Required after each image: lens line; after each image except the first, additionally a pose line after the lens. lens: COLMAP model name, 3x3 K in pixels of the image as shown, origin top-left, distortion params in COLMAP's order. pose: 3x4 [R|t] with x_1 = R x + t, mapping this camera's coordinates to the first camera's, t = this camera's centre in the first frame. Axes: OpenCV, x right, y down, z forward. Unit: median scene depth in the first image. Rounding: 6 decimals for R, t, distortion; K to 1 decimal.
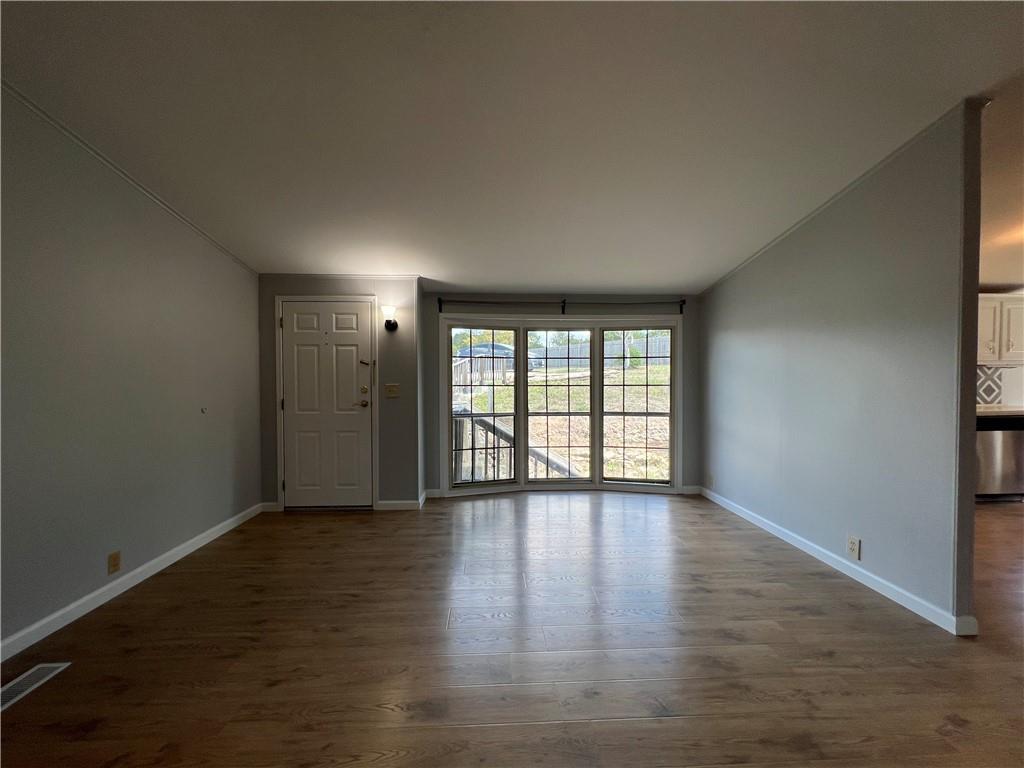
lens RADIAL K [[414.4, 0, 512.7], [0, 414.4, 383.2], [0, 0, 1]] dist [-0.001155, 0.000027]
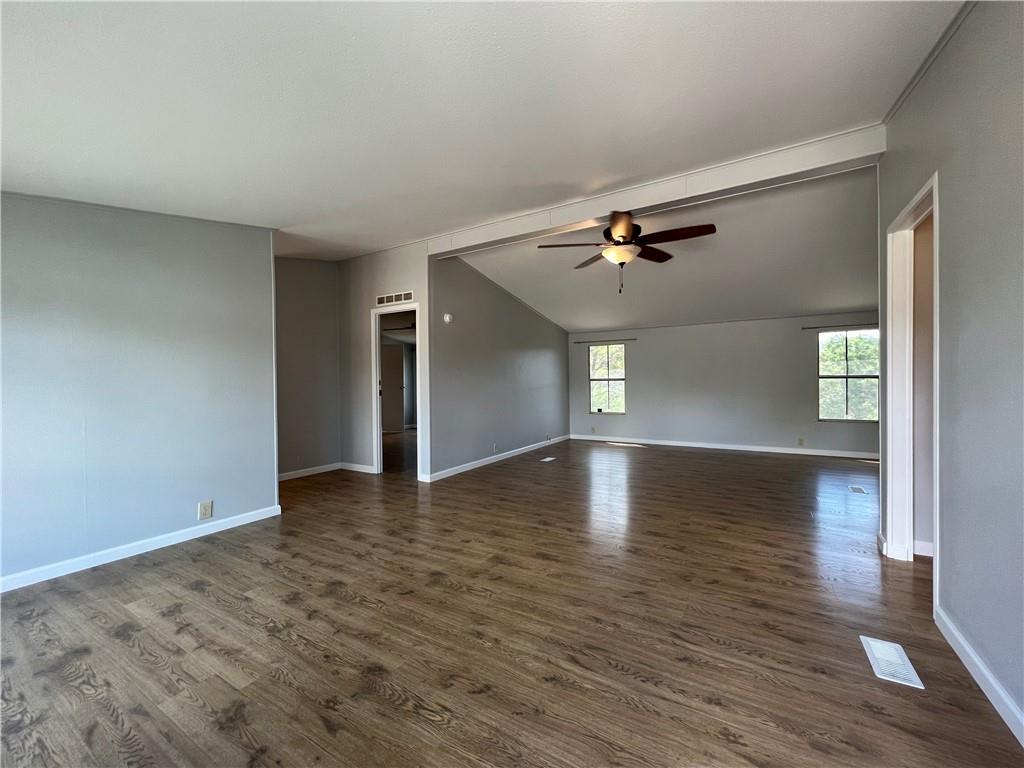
lens RADIAL K [[414.4, 0, 509.3], [0, 414.4, 381.8], [0, 0, 1]] dist [-0.001155, 0.000027]
pose [[-0.829473, 0.007569, 0.558495, -0.592280], [0.015968, 0.999821, 0.010166, 0.010068], [-0.558318, 0.017350, -0.829446, 1.409582]]
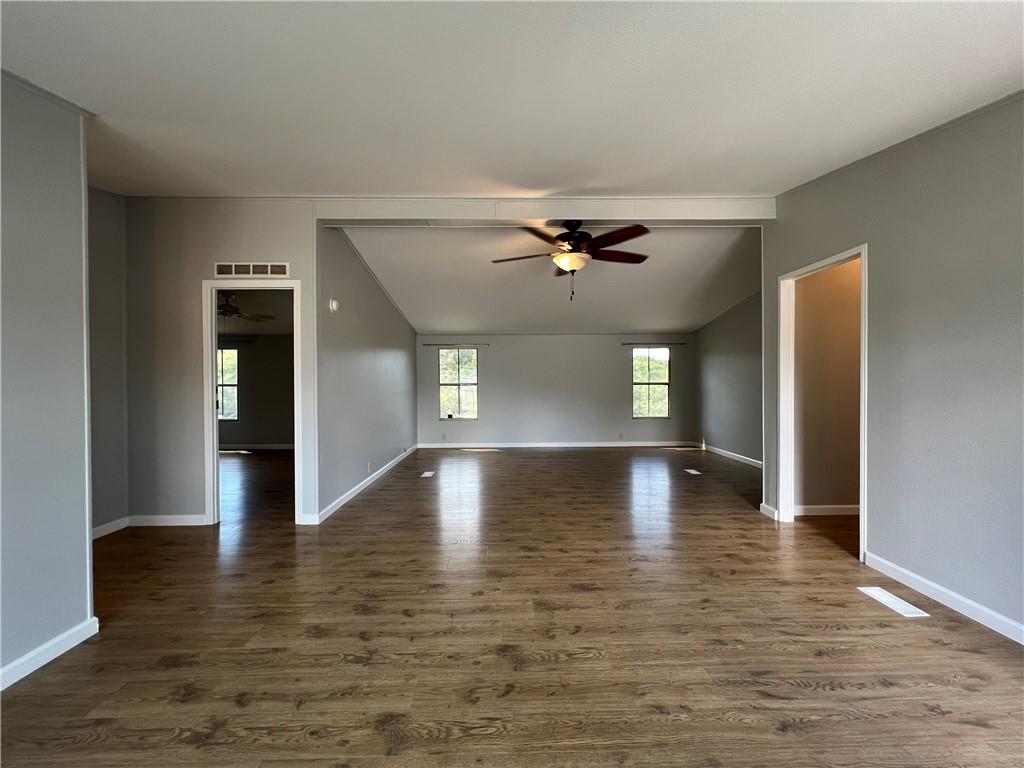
lens RADIAL K [[414.4, 0, 511.8], [0, 414.4, 378.6], [0, 0, 1]] dist [-0.001155, 0.000027]
pose [[-0.999650, 0.004283, 0.026093, 0.014581], [0.004324, 0.999989, 0.001537, -0.007461], [-0.026087, 0.001649, -0.999658, 1.431854]]
